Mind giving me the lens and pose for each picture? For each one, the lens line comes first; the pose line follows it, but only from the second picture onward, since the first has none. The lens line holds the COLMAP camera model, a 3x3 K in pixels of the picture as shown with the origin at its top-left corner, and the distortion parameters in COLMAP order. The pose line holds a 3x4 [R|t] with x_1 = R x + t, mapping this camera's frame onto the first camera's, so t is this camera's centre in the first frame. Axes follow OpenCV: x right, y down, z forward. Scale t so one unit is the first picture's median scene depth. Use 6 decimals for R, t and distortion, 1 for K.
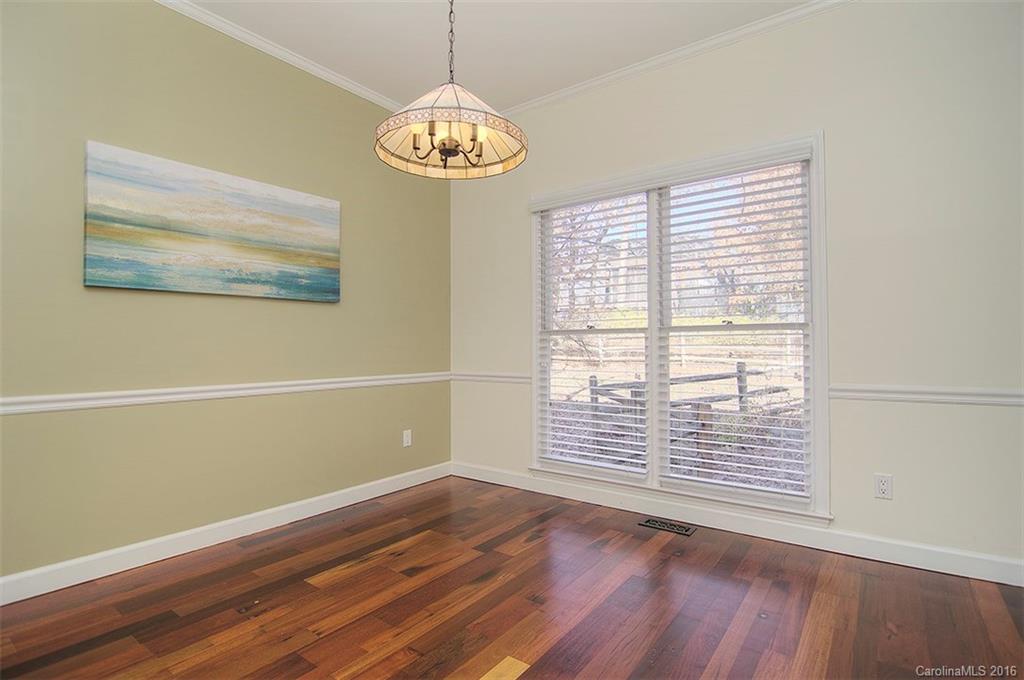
lens RADIAL K [[505.3, 0, 511.1], [0, 505.3, 341.3], [0, 0, 1]] dist [-0.004168, -0.000692]
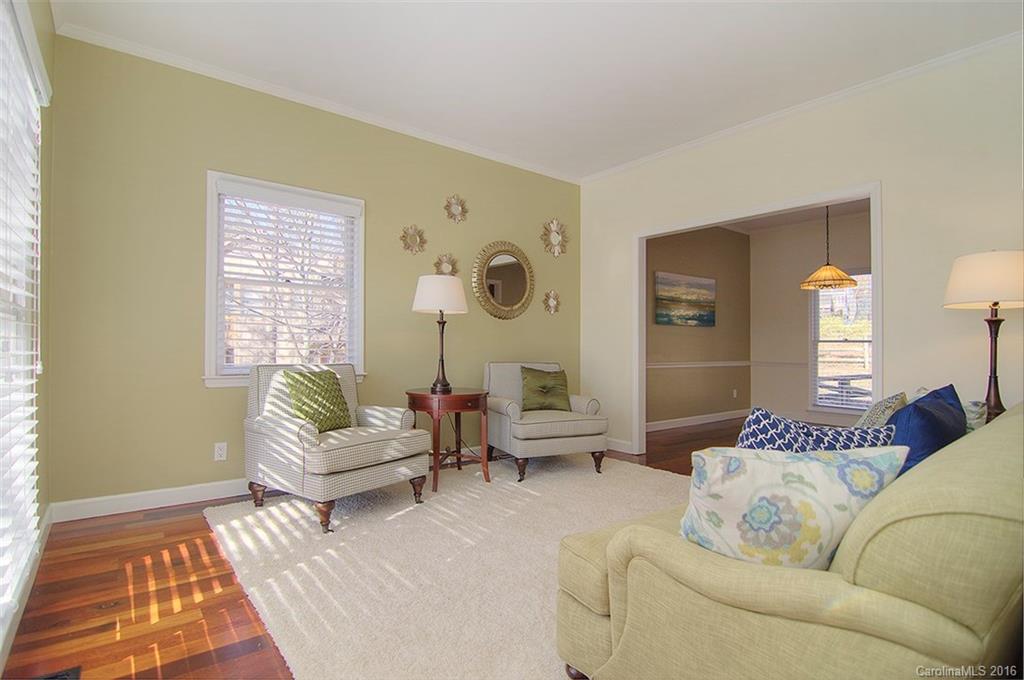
lens RADIAL K [[505.3, 0, 513.1], [0, 505.3, 341.9], [0, 0, 1]] dist [-0.004168, -0.000692]
pose [[0.966560, 0.020305, -0.255637, -0.658616], [-0.018385, 0.999782, 0.009899, -0.017627], [0.255783, -0.004868, 0.966722, -1.400135]]
